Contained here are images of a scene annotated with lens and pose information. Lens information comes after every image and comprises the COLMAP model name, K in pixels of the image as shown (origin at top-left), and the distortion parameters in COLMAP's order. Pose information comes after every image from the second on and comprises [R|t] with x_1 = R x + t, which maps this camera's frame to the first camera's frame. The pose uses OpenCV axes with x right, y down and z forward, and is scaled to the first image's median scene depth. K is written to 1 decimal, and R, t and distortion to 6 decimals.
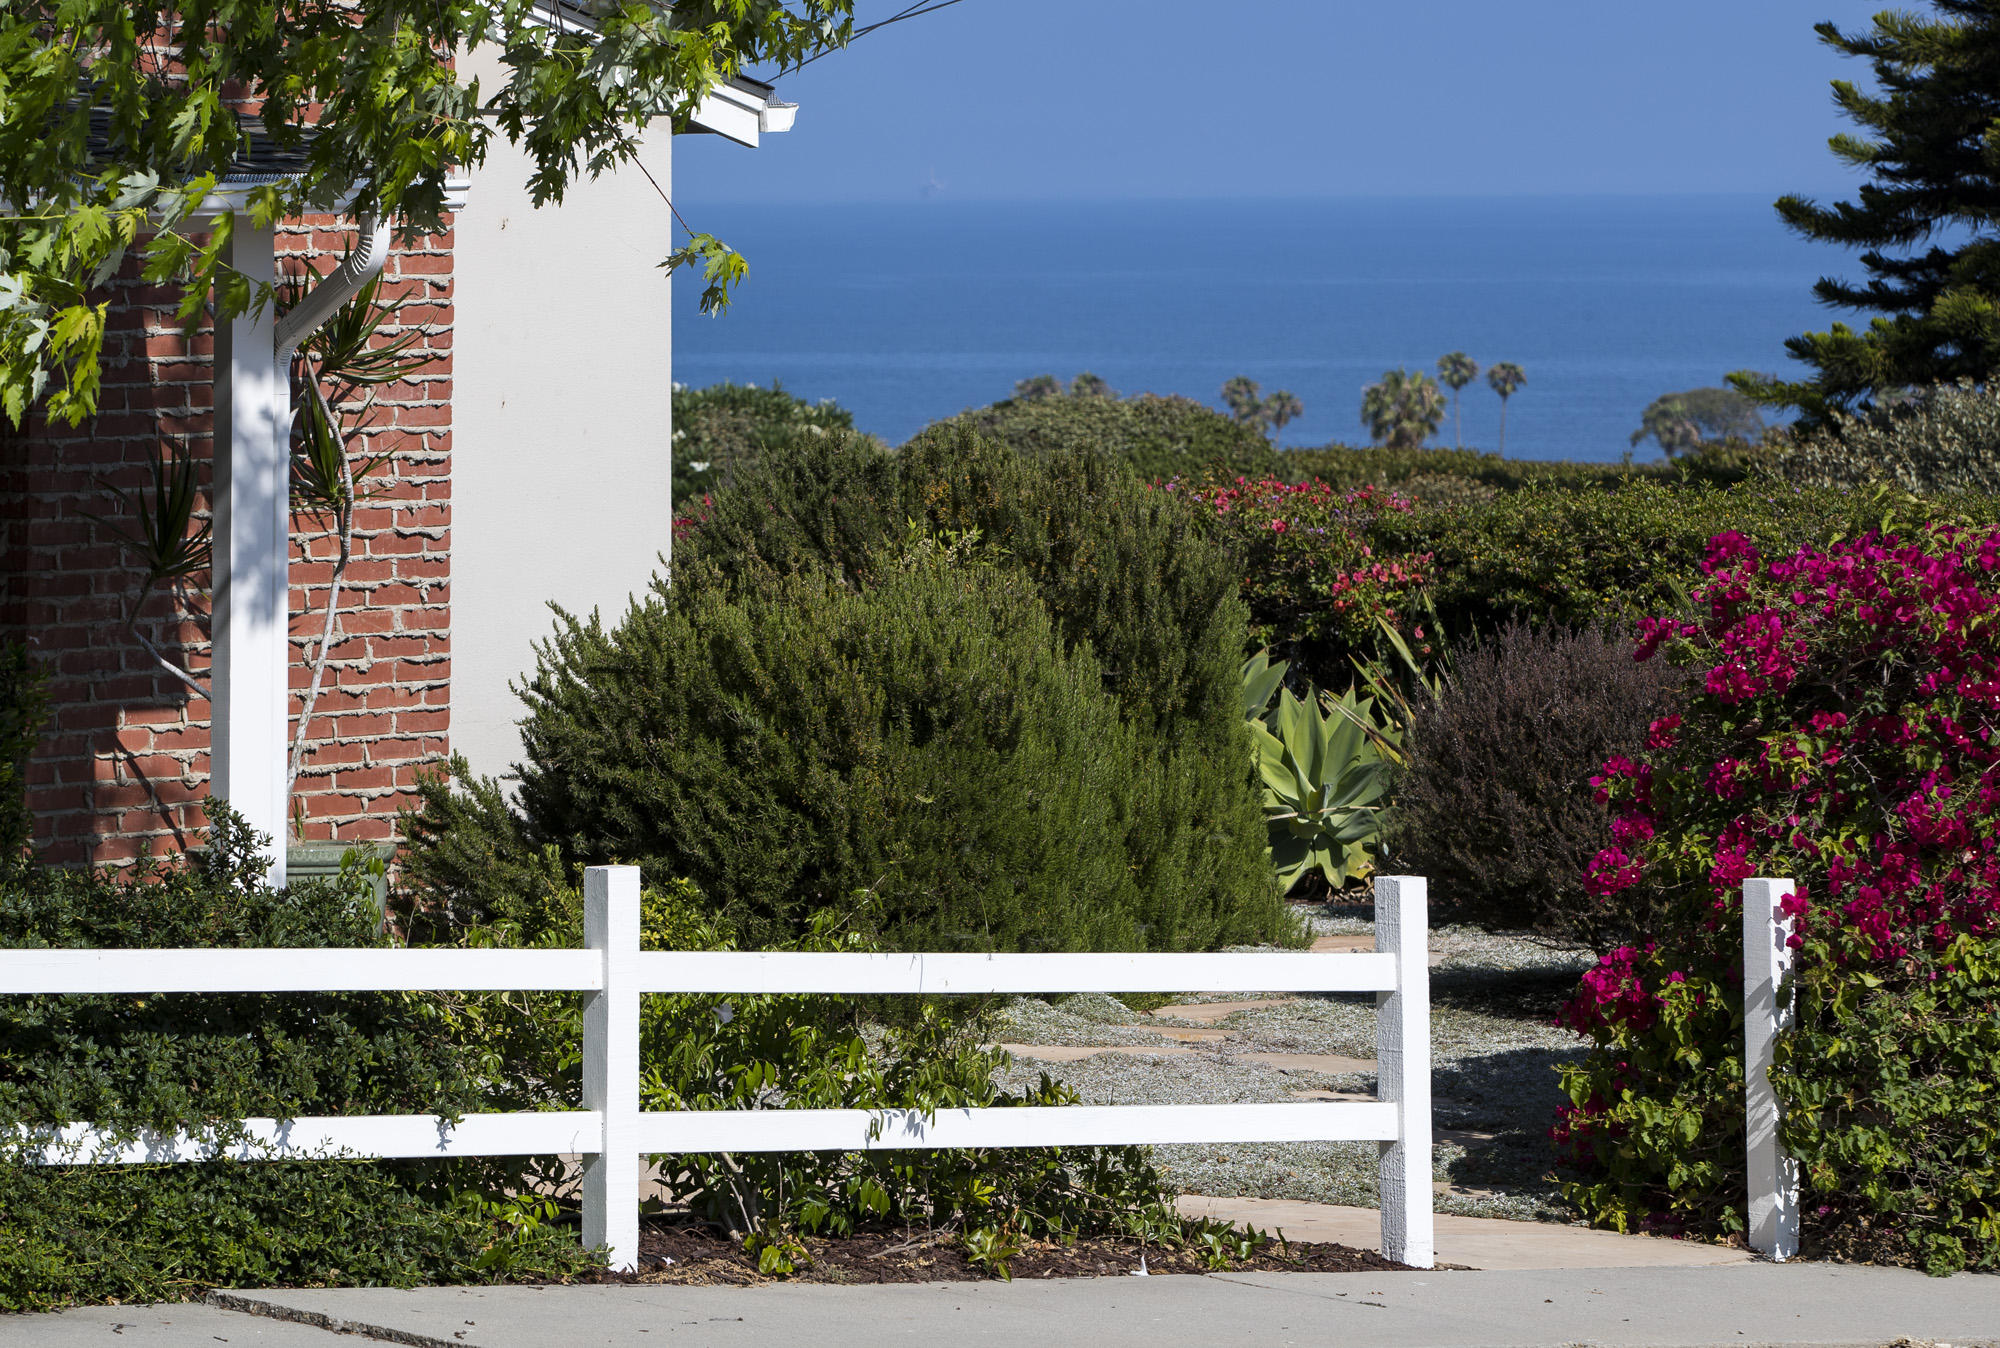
lens RADIAL K [[7585.6, 0, 989.4], [0, 7585.6, 665.4], [0, 0, 1]] dist [0.841873, 0.000000]
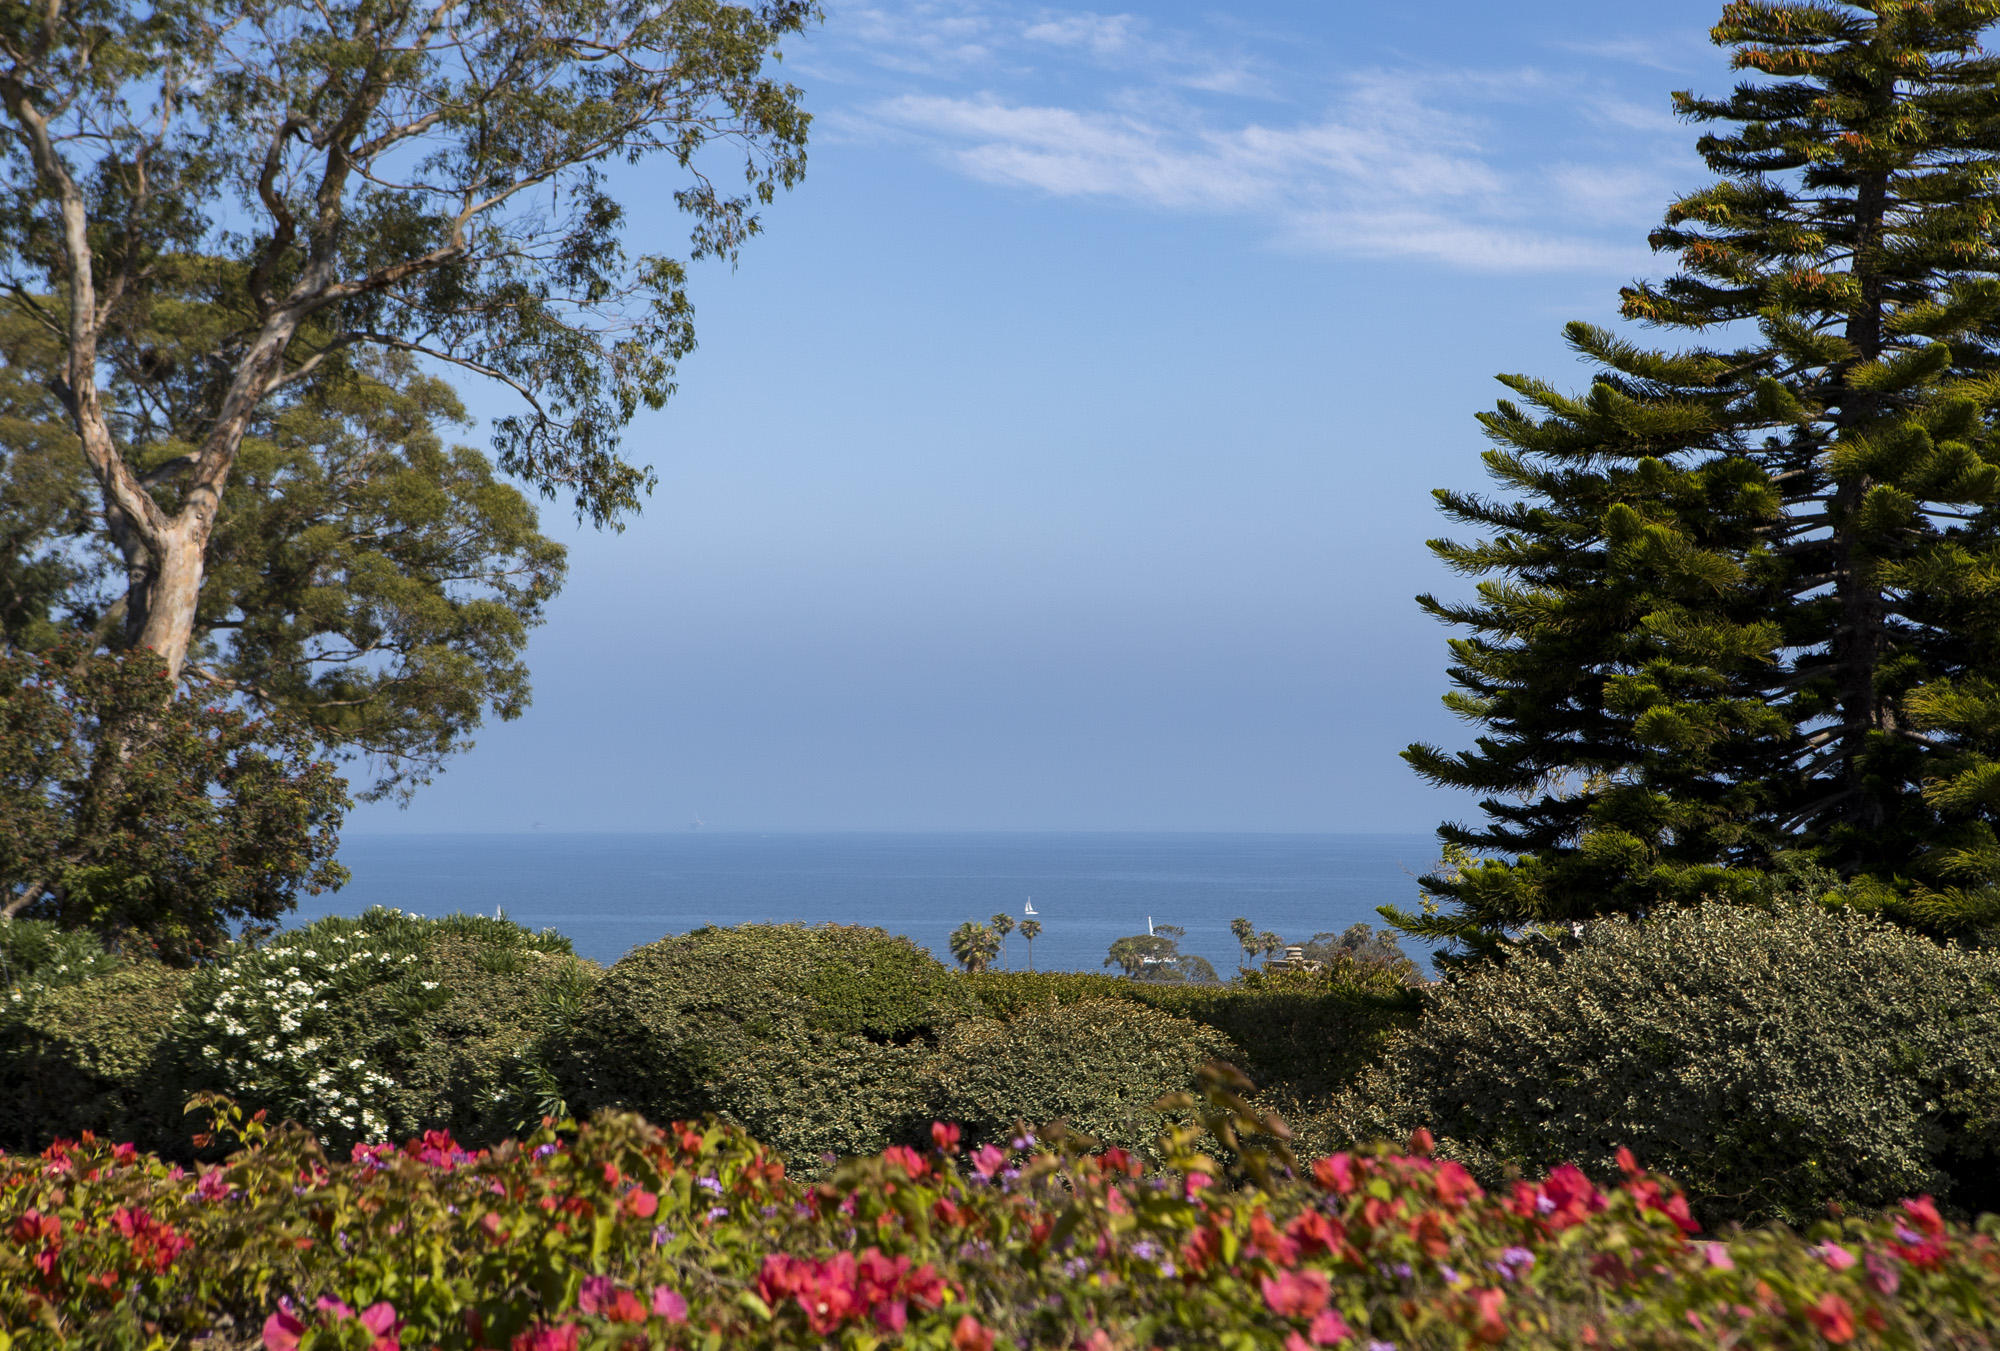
lens RADIAL K [[8107.3, 0, 996.9], [0, 8107.3, 673.1], [0, 0, 1]] dist [0.422695, 0.000000]
pose [[0.999163, 0.005822, 0.040481, -0.002507], [-0.003155, 0.997838, -0.065638, 0.004575], [-0.040775, 0.065456, 0.997022, -0.151282]]
